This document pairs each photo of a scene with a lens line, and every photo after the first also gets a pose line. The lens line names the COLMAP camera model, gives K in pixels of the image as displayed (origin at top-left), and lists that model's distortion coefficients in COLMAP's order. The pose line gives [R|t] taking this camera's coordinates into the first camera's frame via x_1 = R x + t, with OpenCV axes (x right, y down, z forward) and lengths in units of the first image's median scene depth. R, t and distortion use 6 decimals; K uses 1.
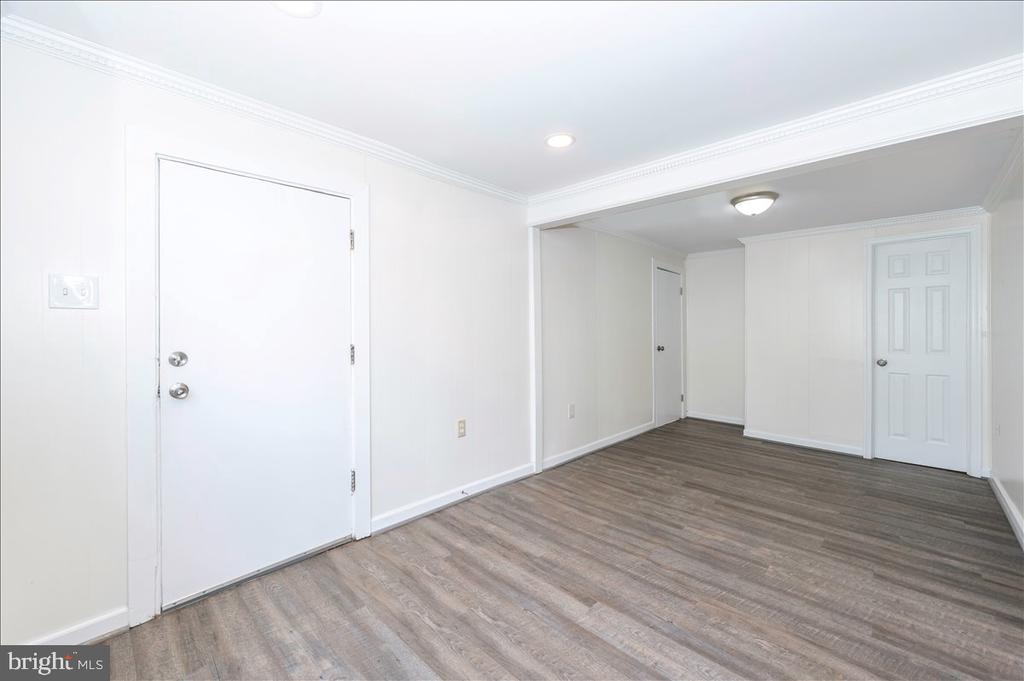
lens RADIAL K [[408.2, 0, 515.6], [0, 408.2, 338.5], [0, 0, 1]] dist [0.002491, 0.000389]
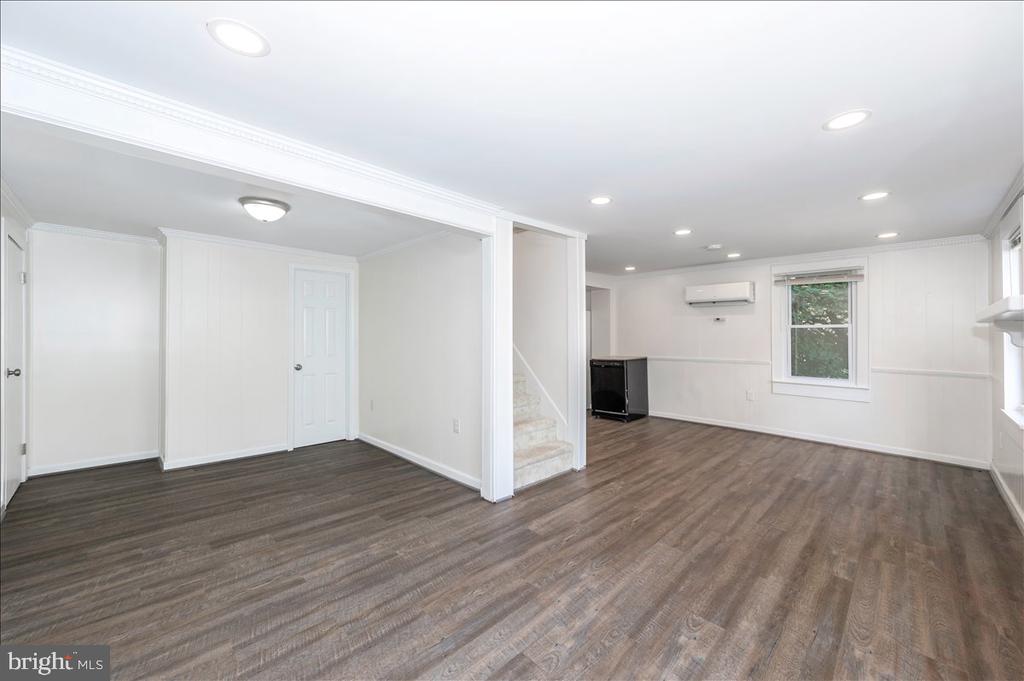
lens RADIAL K [[403.7, 0, 507.0], [0, 403.7, 332.3], [0, 0, 1]] dist [0.008079, 0.000309]
pose [[0.038500, 0.007423, 0.999231, -0.422091], [0.012936, 0.999885, -0.007926, -0.040474], [-0.999175, 0.013231, 0.038400, 0.529545]]
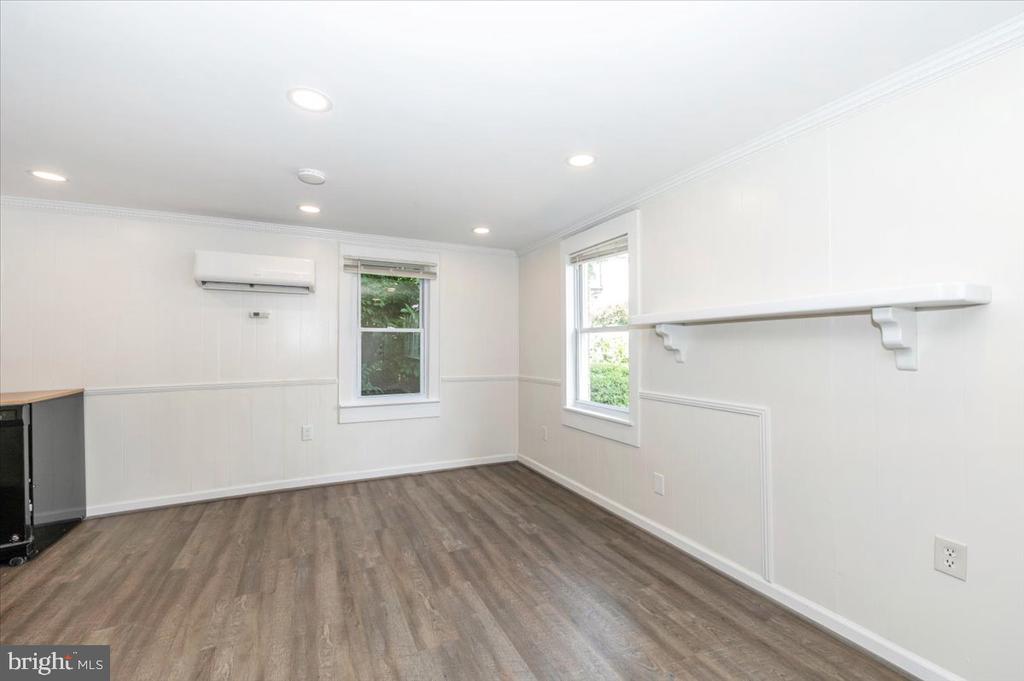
lens RADIAL K [[412.4, 0, 512.0], [0, 412.4, 340.5], [0, 0, 1]] dist [-0.002679, -0.000224]
pose [[-0.940589, 0.006991, 0.339476, 0.582548], [0.008363, 0.999962, 0.002580, -0.026727], [-0.339445, 0.005266, -0.940611, 0.440924]]
